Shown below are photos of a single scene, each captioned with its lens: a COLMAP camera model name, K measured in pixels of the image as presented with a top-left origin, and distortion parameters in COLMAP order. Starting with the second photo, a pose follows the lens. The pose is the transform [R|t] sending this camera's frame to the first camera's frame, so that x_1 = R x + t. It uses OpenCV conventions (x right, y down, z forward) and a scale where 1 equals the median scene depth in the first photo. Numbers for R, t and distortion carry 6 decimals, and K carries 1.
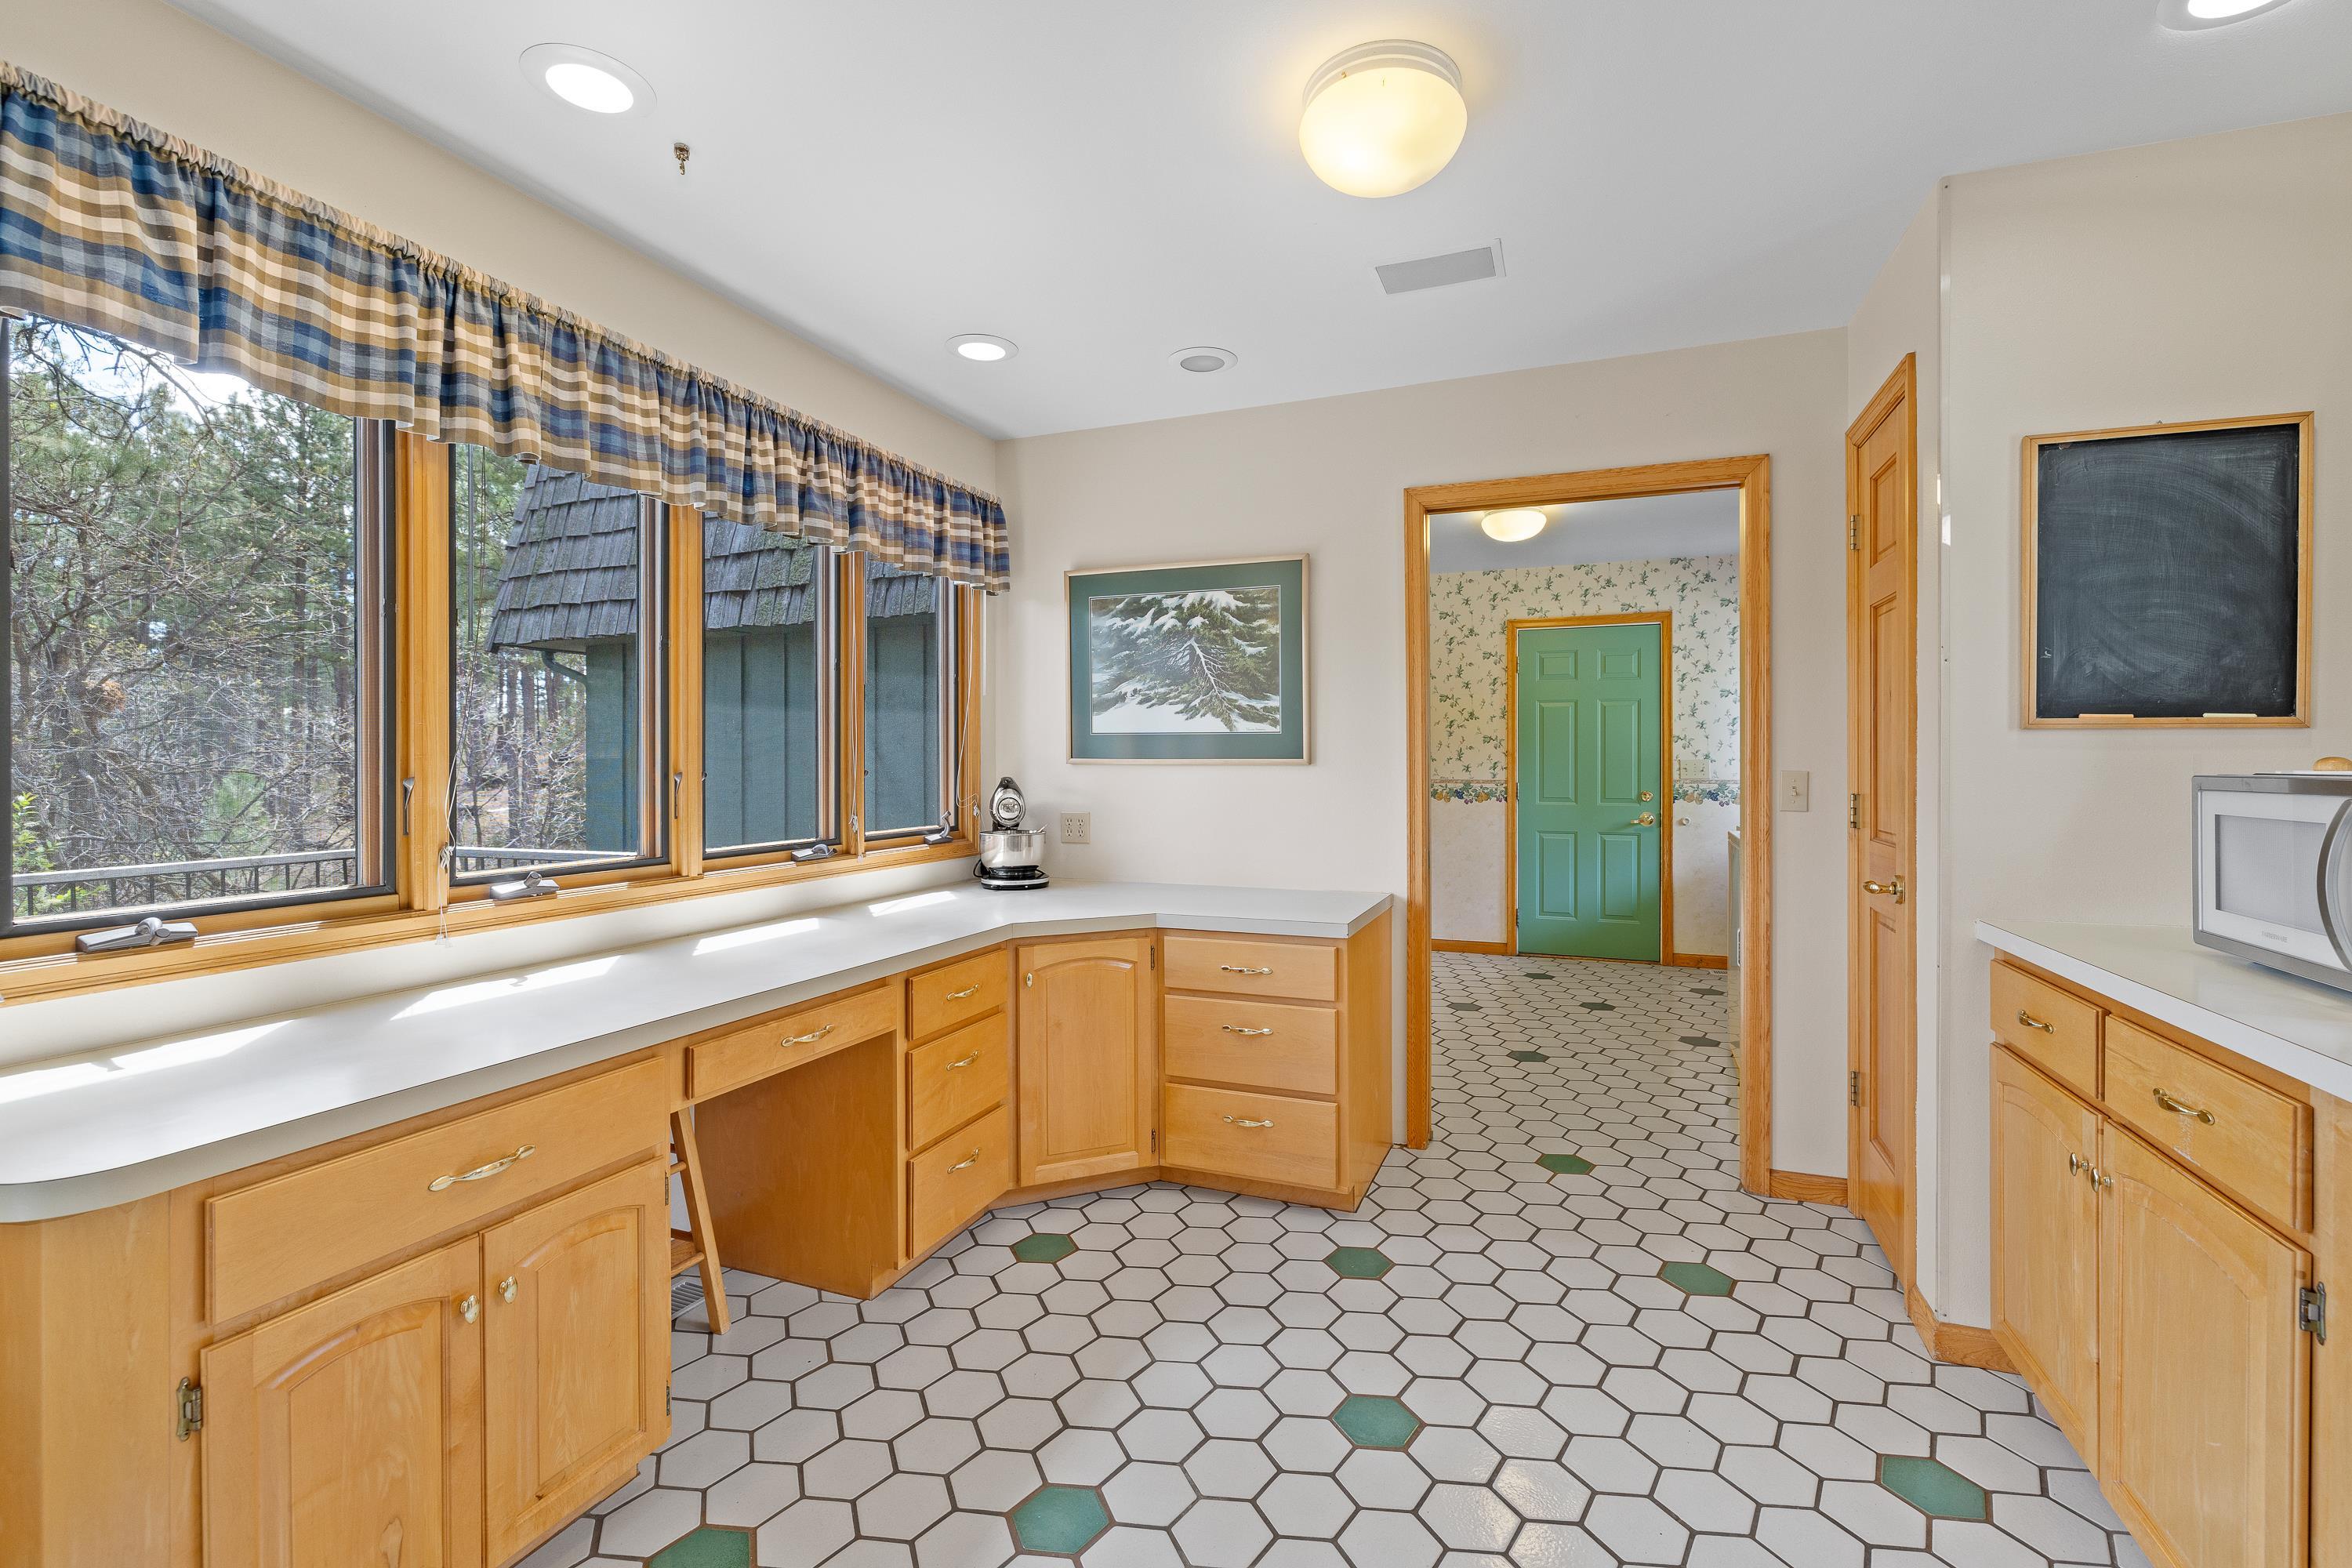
lens RADIAL K [[1010.6, 0, 1184.7], [0, 1010.6, 765.7], [0, 0, 1]] dist [-0.002497, 0.000974]
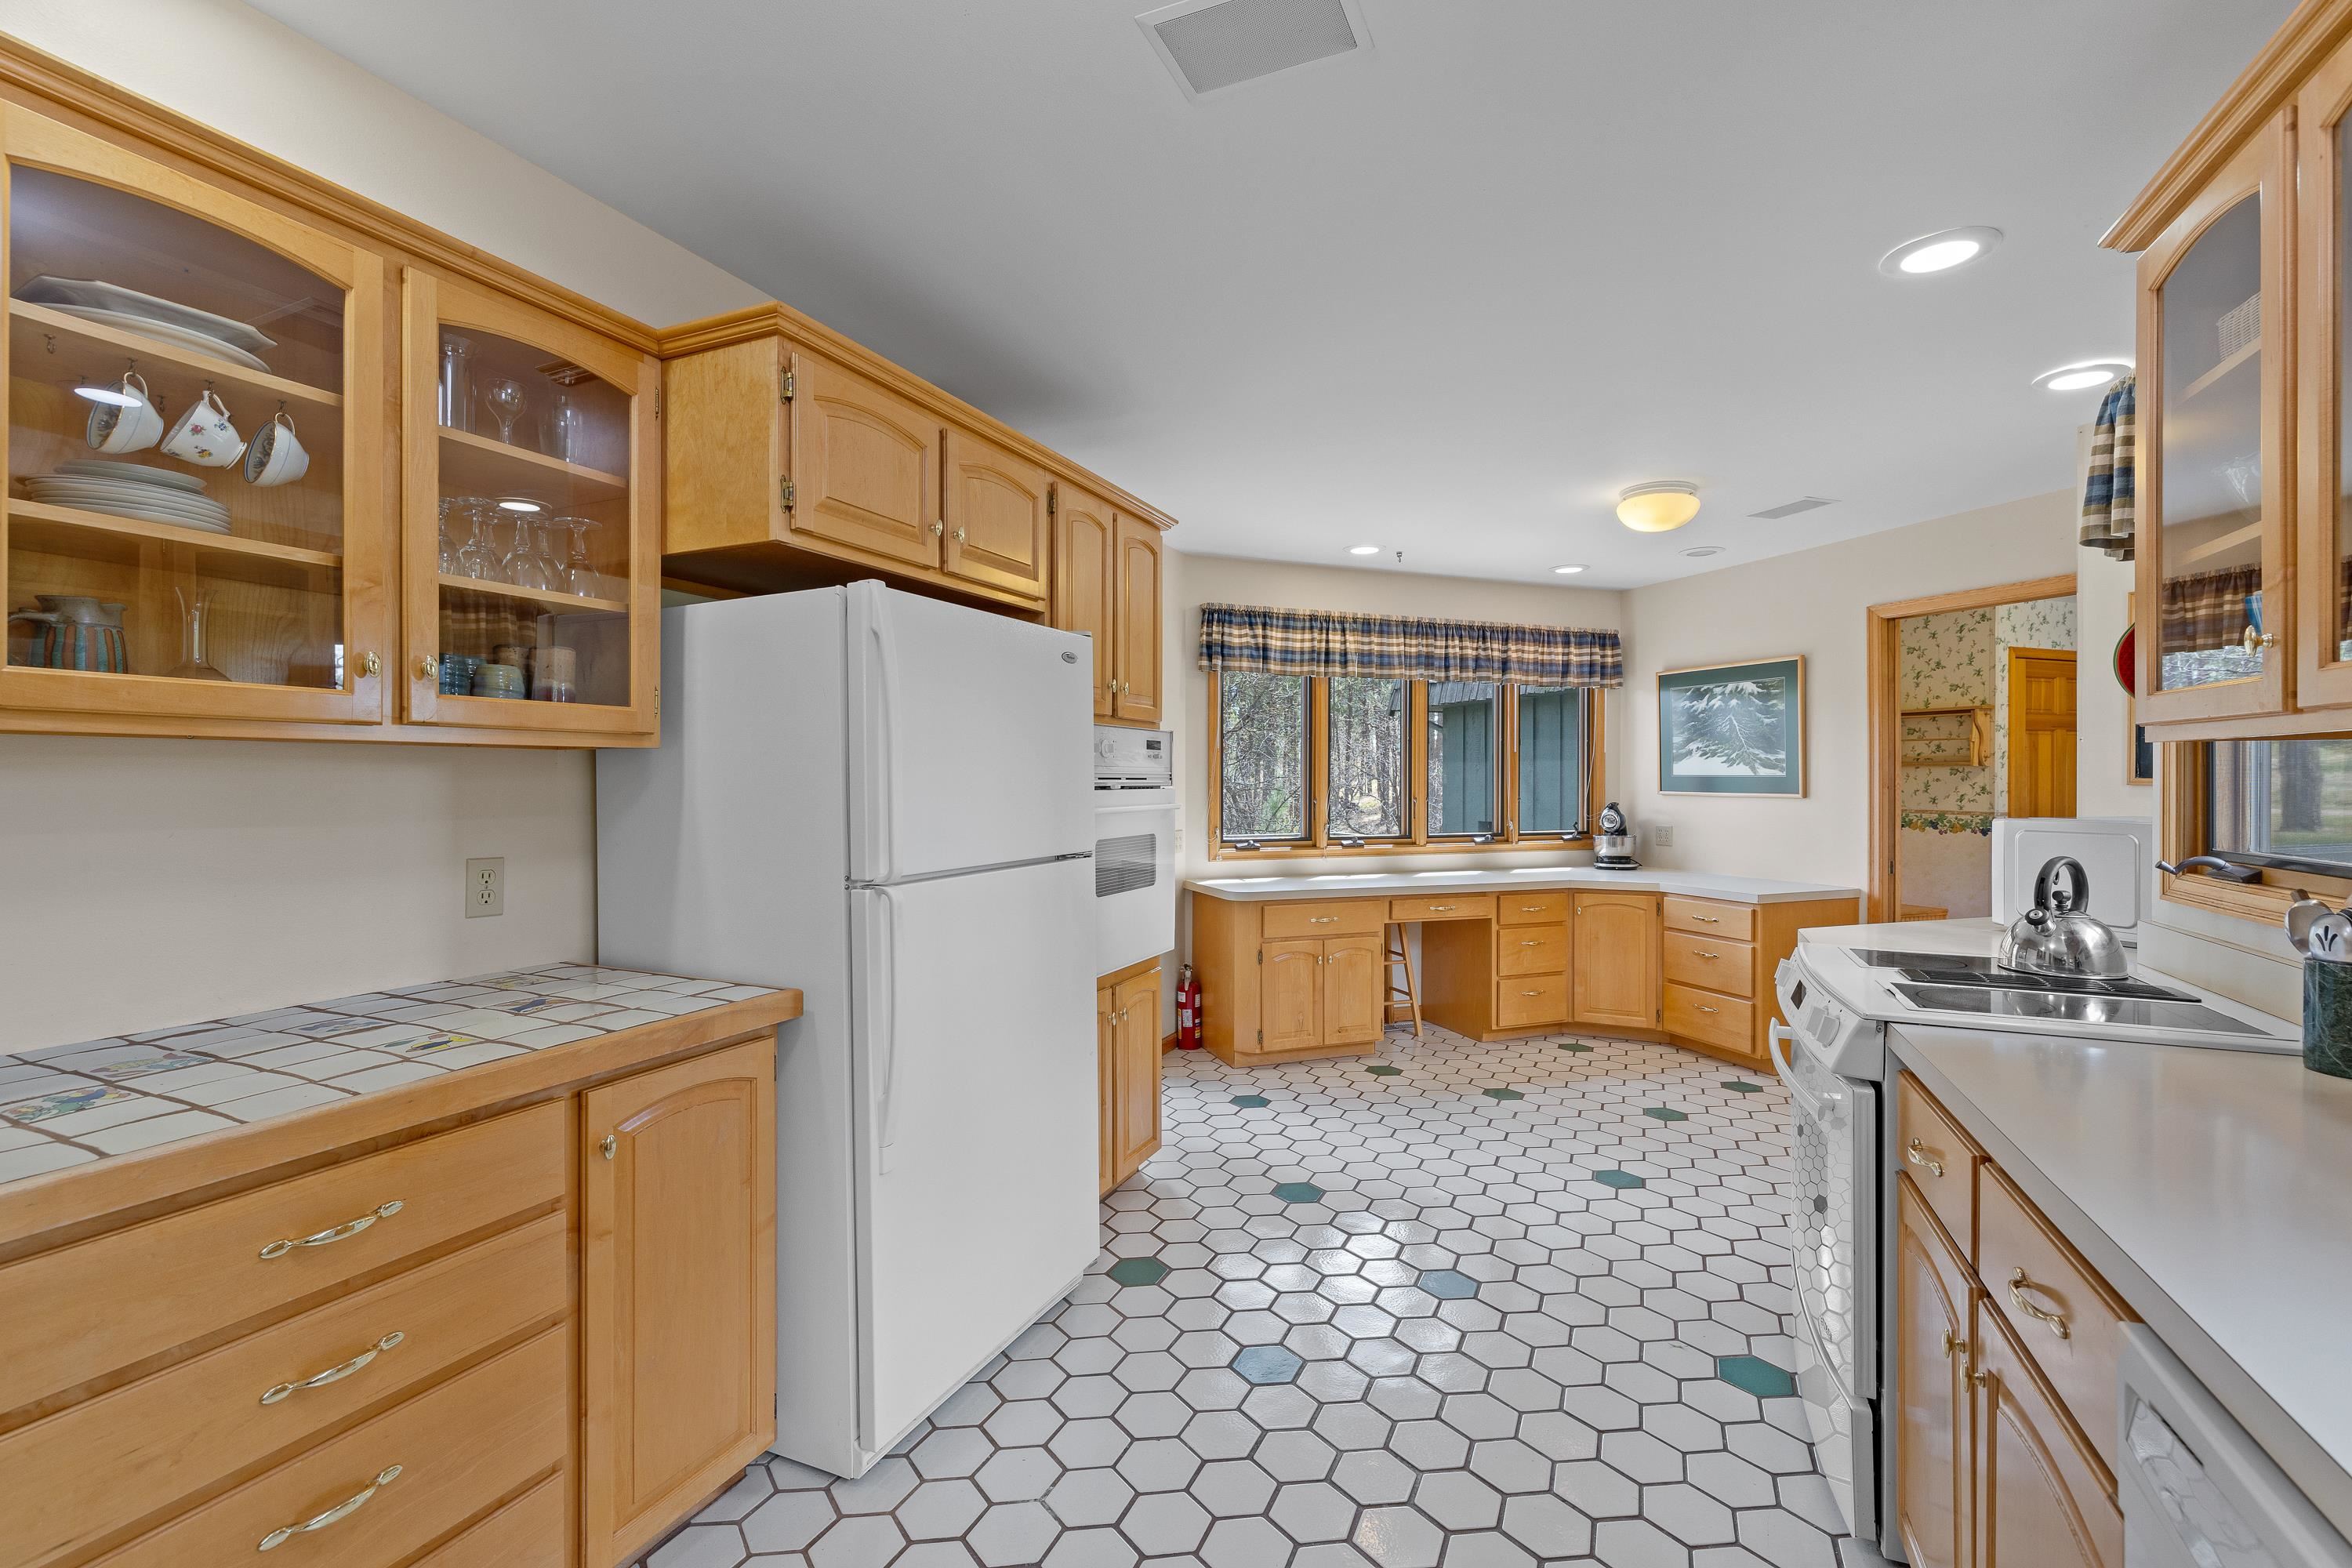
lens RADIAL K [[1010.6, 0, 1179.4], [0, 1010.6, 781.3], [0, 0, 1]] dist [-0.002497, 0.000974]
pose [[0.661666, 0.003749, -0.749789, 0.791351], [-0.005620, 0.999984, 0.000041, -0.025659], [0.749778, 0.004187, 0.661677, -0.829865]]
